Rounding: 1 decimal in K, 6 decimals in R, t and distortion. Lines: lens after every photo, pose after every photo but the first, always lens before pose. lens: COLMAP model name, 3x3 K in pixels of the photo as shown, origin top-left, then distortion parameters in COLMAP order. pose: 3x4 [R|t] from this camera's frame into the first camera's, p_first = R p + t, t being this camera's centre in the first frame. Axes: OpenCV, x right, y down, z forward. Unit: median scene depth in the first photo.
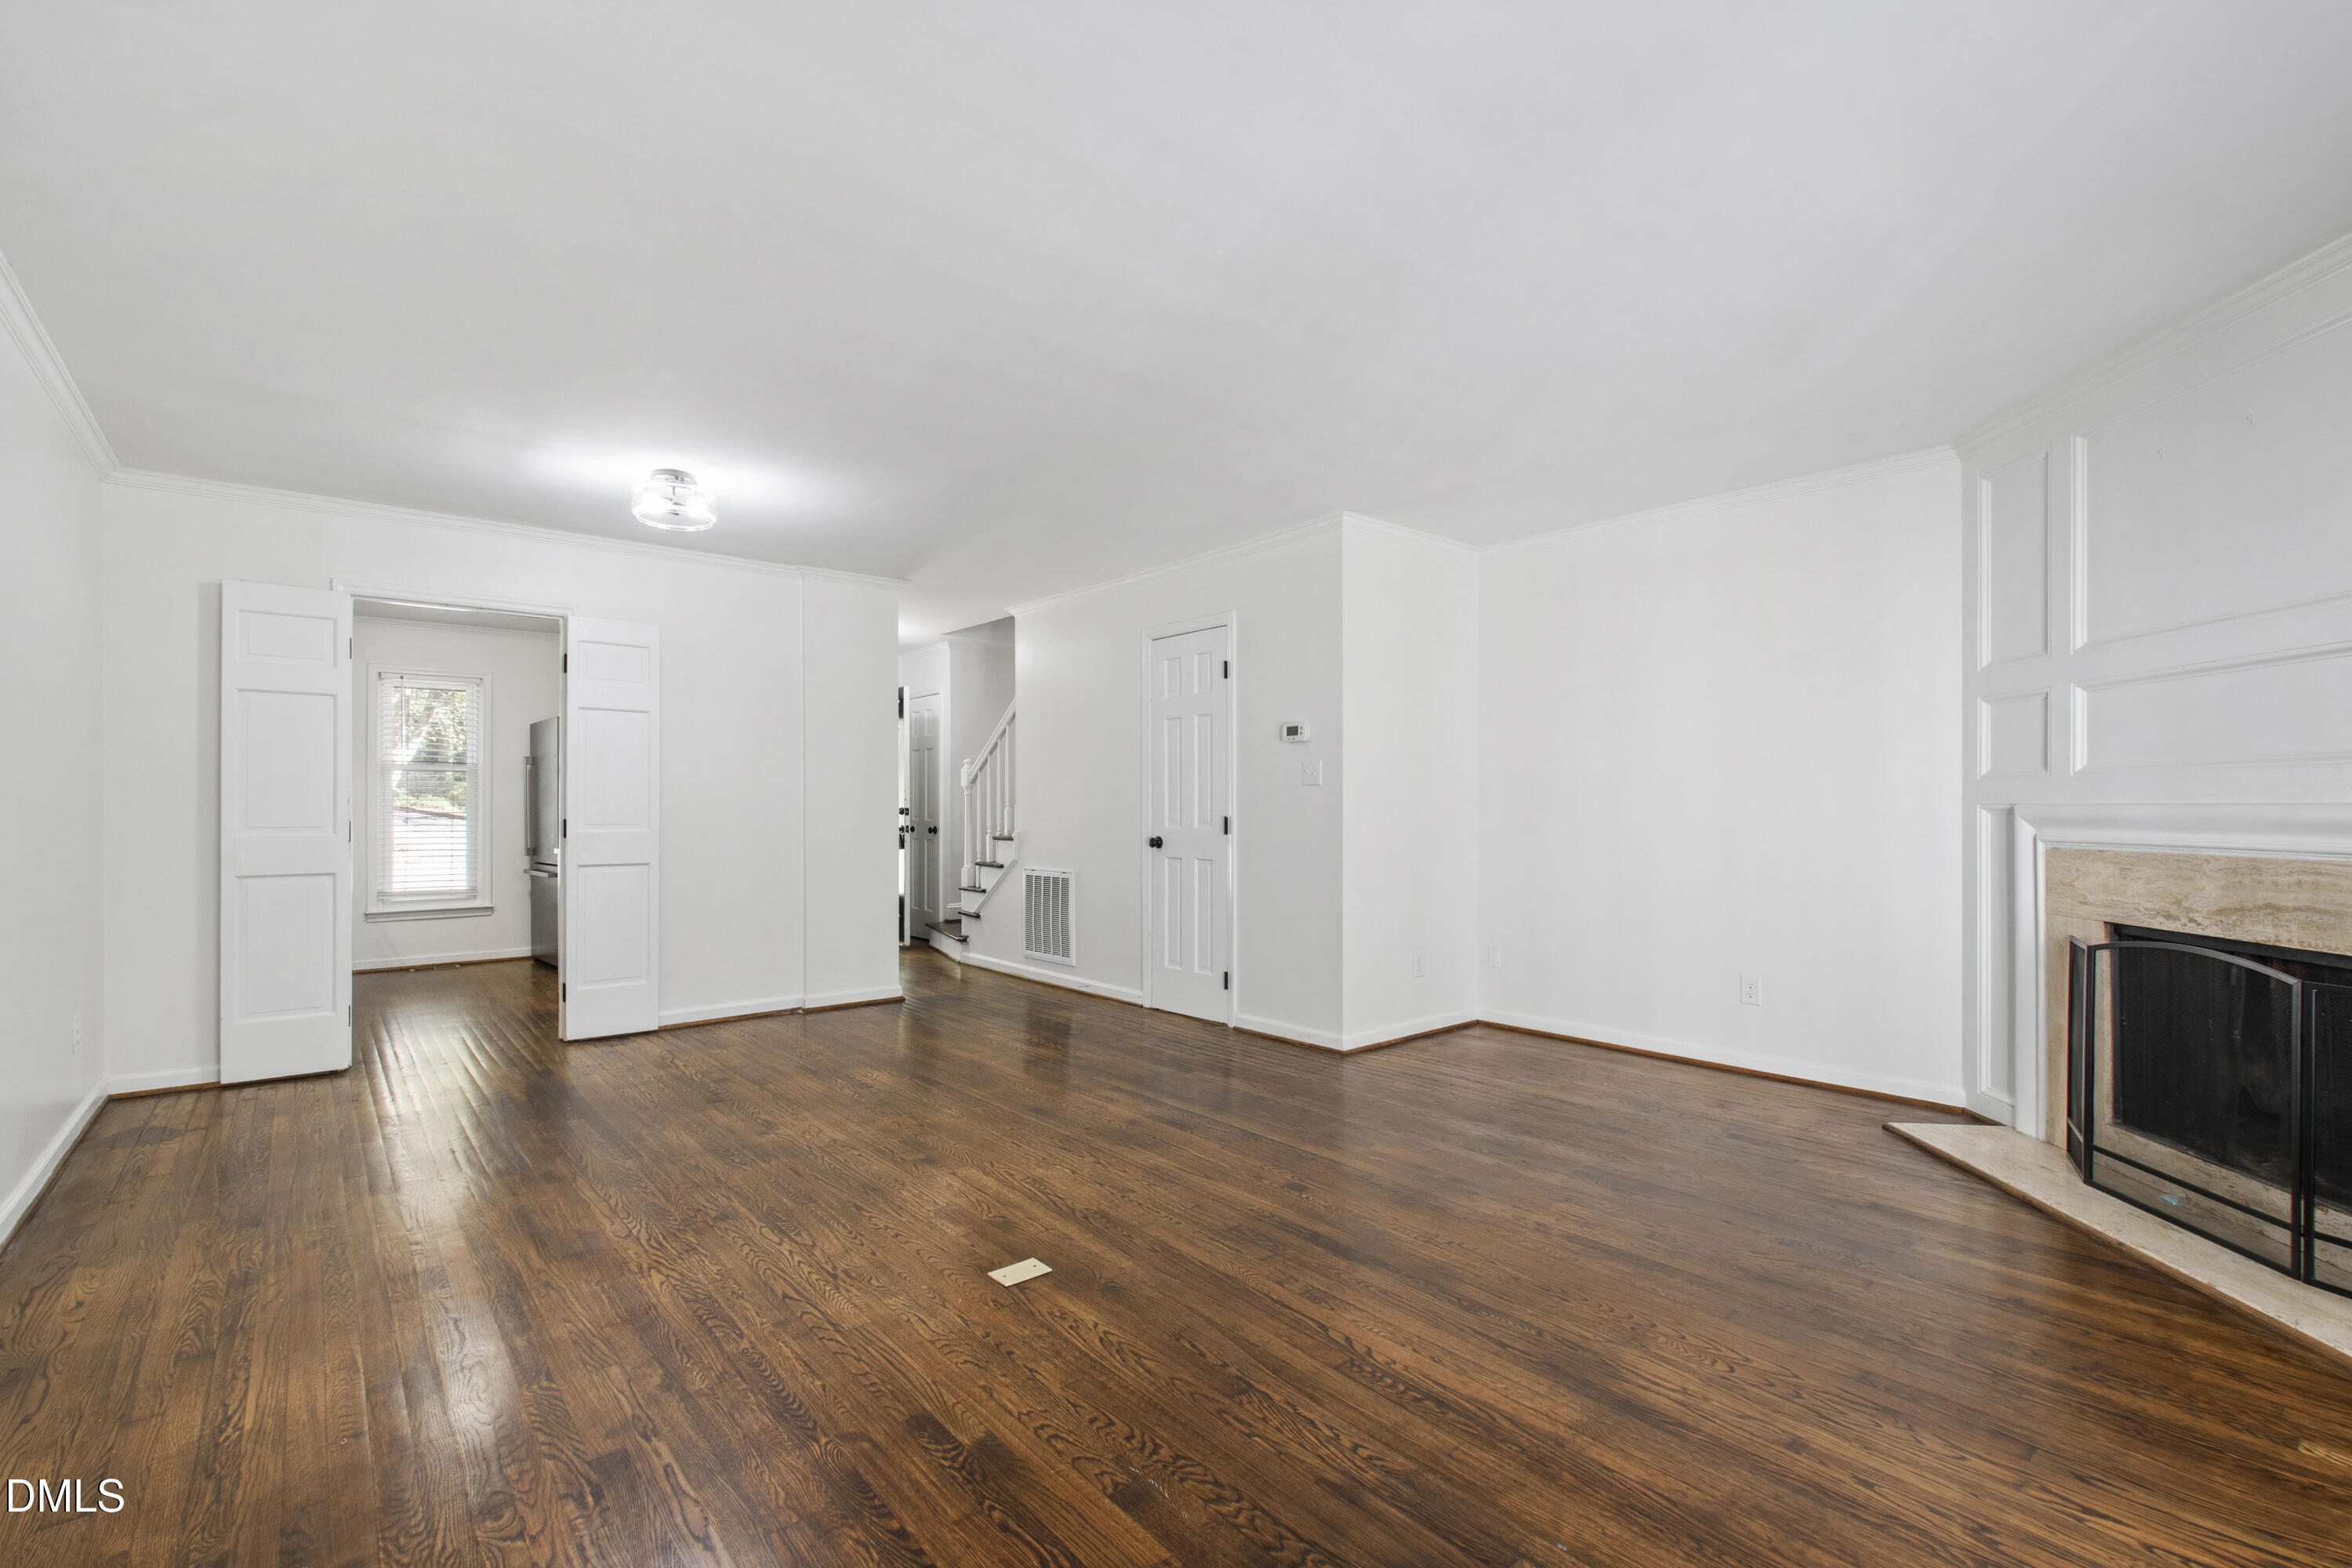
lens RADIAL K [[1045.4, 0, 1163.4], [0, 1045.4, 804.5], [0, 0, 1]] dist [0.005120, -0.000606]
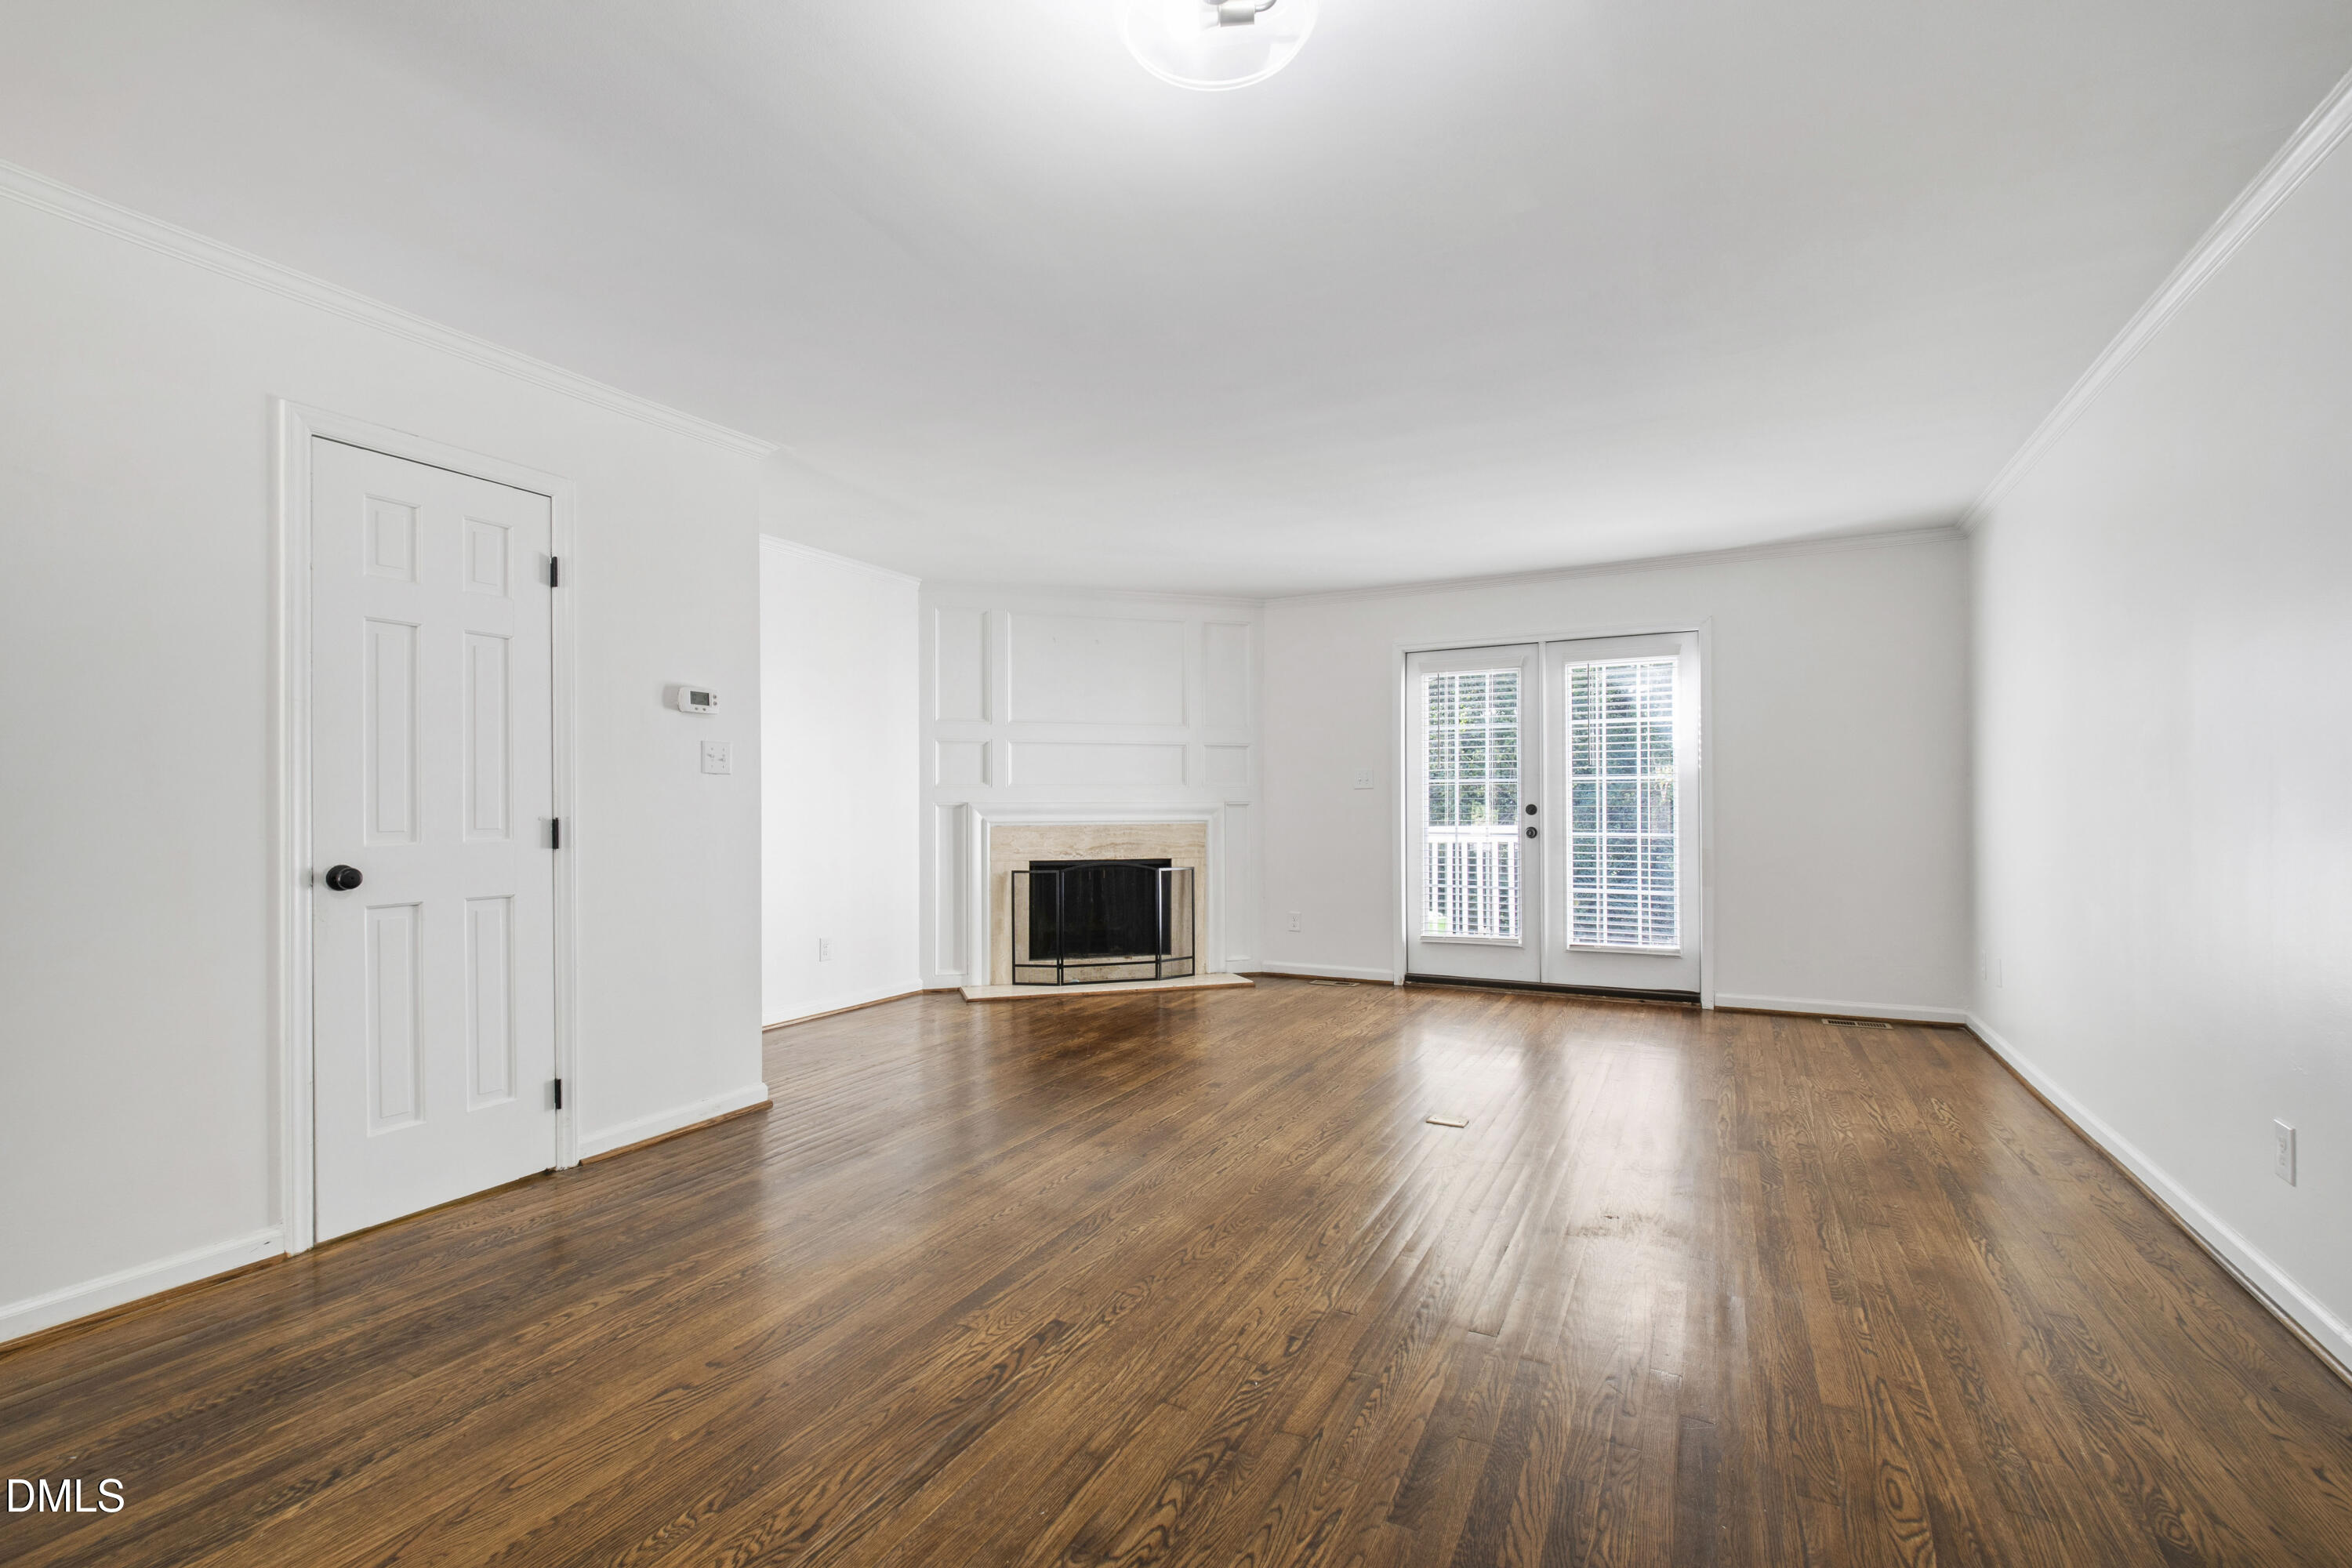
lens RADIAL K [[1045.4, 0, 1177.1], [0, 1045.4, 791.0], [0, 0, 1]] dist [0.005120, -0.000606]
pose [[-0.395566, 0.014995, 0.918315, -1.133205], [0.001550, 0.999876, -0.015659, 0.010186], [-0.918436, -0.004771, -0.395540, 1.640061]]
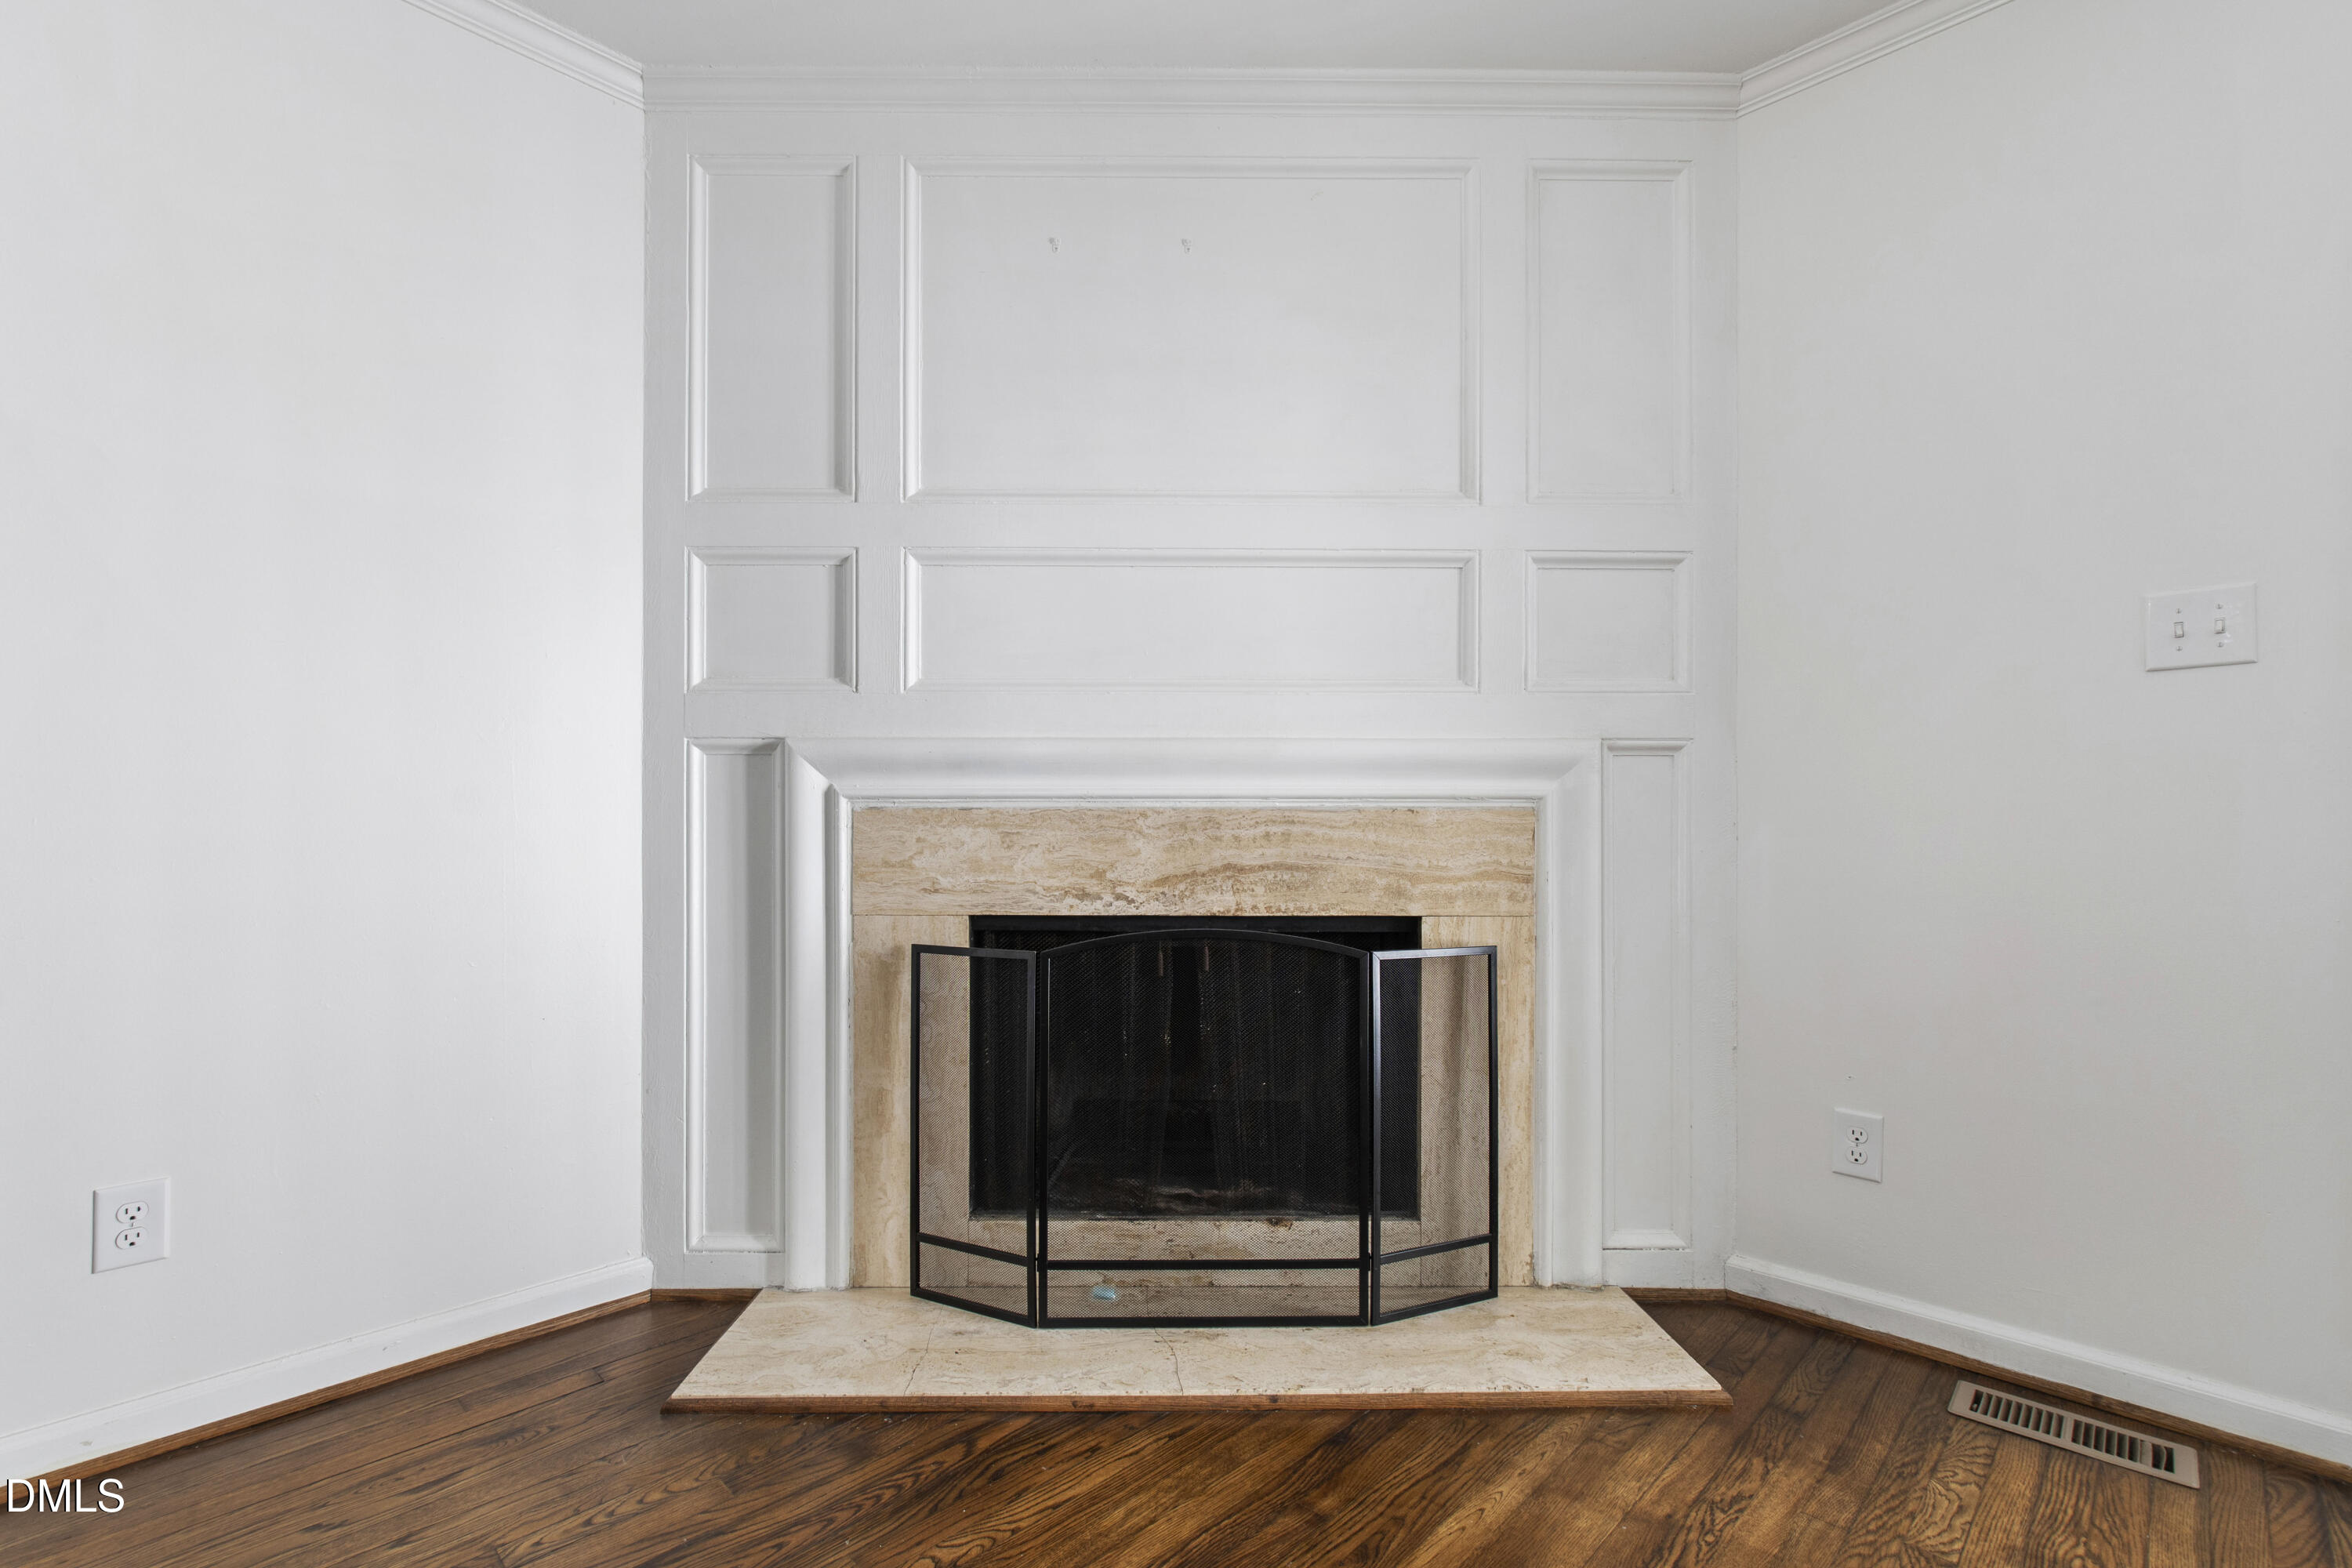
lens RADIAL K [[1045.4, 0, 1159.0], [0, 1045.4, 812.8], [0, 0, 1]] dist [0.005120, -0.000606]
pose [[-0.108029, 0.004339, 0.994138, 0.243713], [-0.003484, 0.999983, -0.004743, 0.053153], [-0.994142, -0.003975, -0.108012, 1.018419]]
